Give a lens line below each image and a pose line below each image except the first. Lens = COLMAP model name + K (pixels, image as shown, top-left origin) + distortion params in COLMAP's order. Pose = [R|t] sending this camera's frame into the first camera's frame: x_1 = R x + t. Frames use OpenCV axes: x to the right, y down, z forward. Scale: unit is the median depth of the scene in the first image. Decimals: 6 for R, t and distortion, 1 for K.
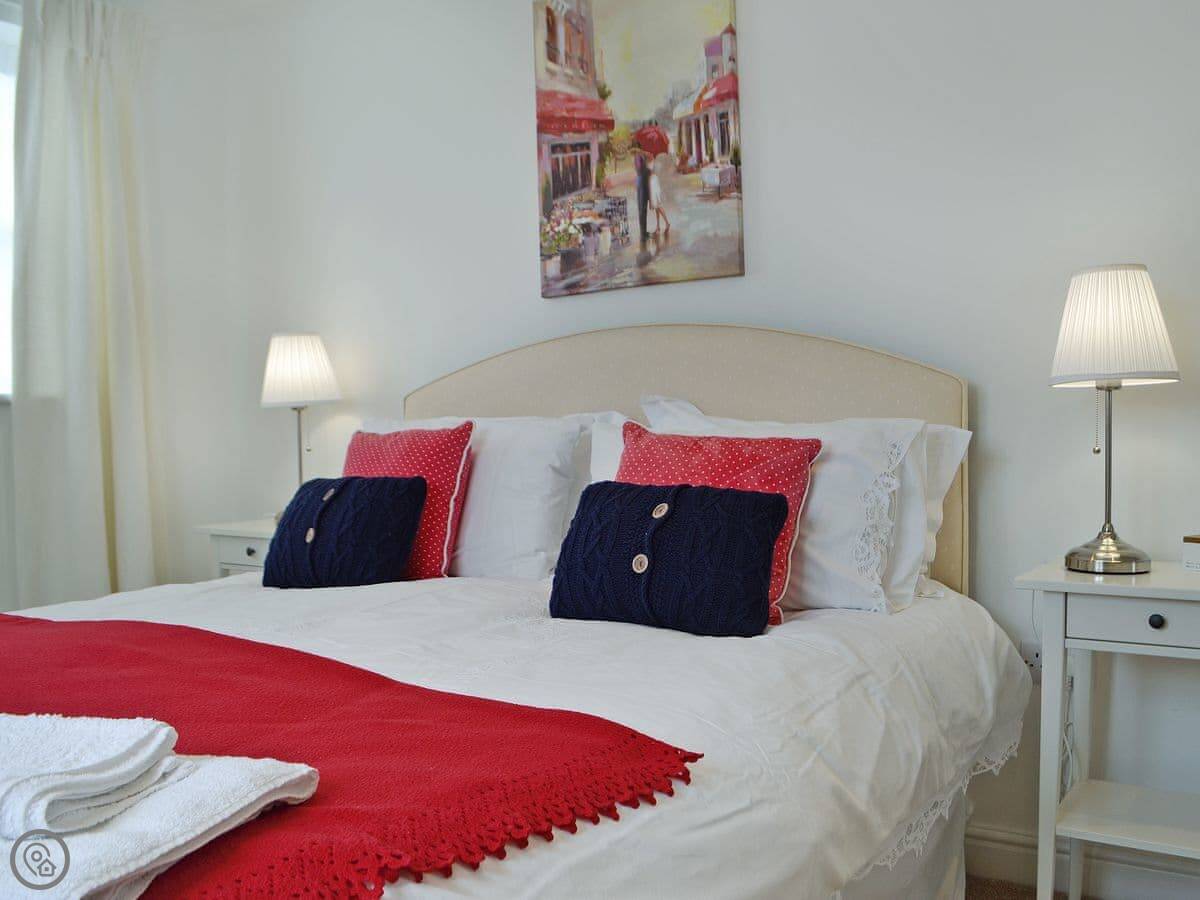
lens RADIAL K [[1138.2, 0, 598.3], [0, 1138.2, 450.5], [0, 0, 1]] dist [-0.068354, 0.000000]
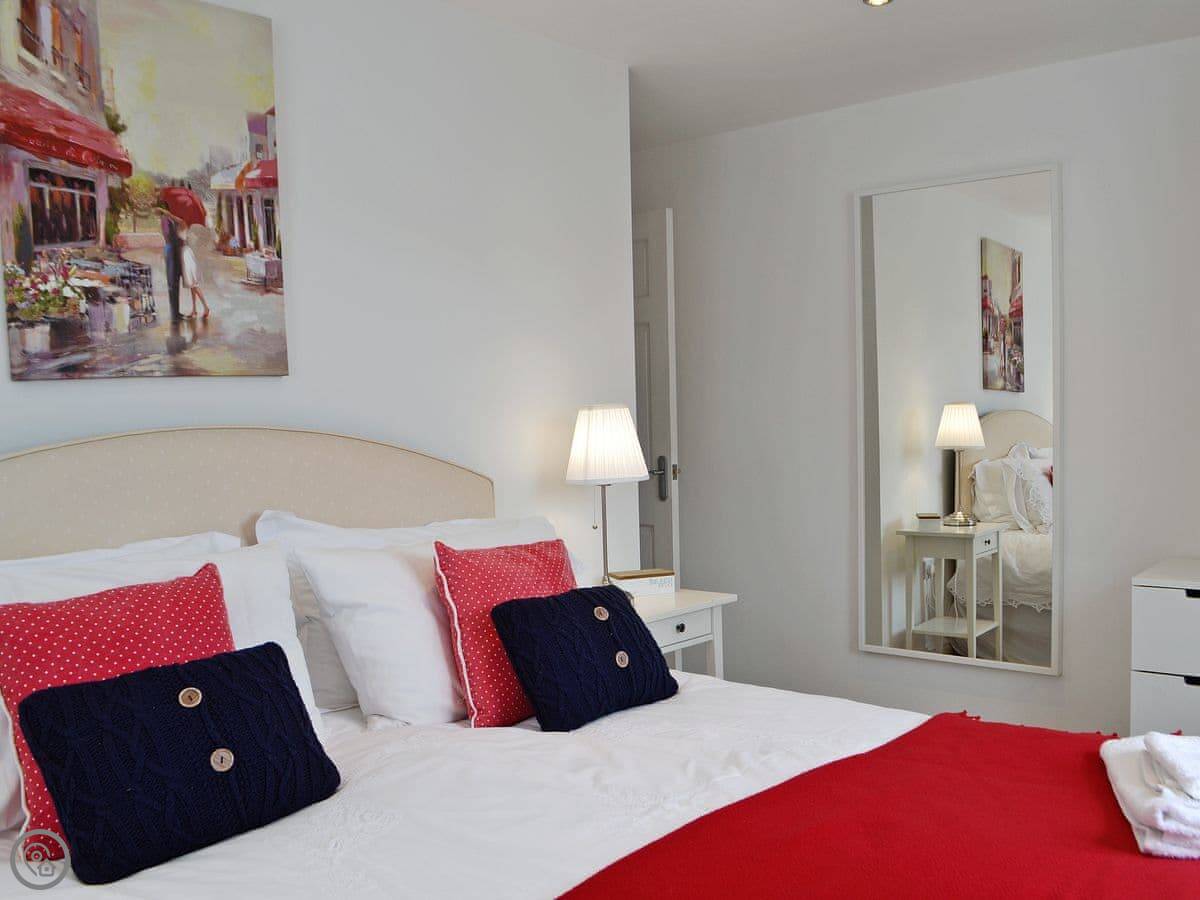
lens RADIAL K [[1138.2, 0, 598.2], [0, 1138.2, 451.7], [0, 0, 1]] dist [-0.068354, 0.000000]
pose [[0.102536, -0.030349, 0.994266, -0.735253], [0.041295, 0.998803, 0.026229, -0.097892], [-0.993872, 0.038368, 0.103666, 0.599586]]
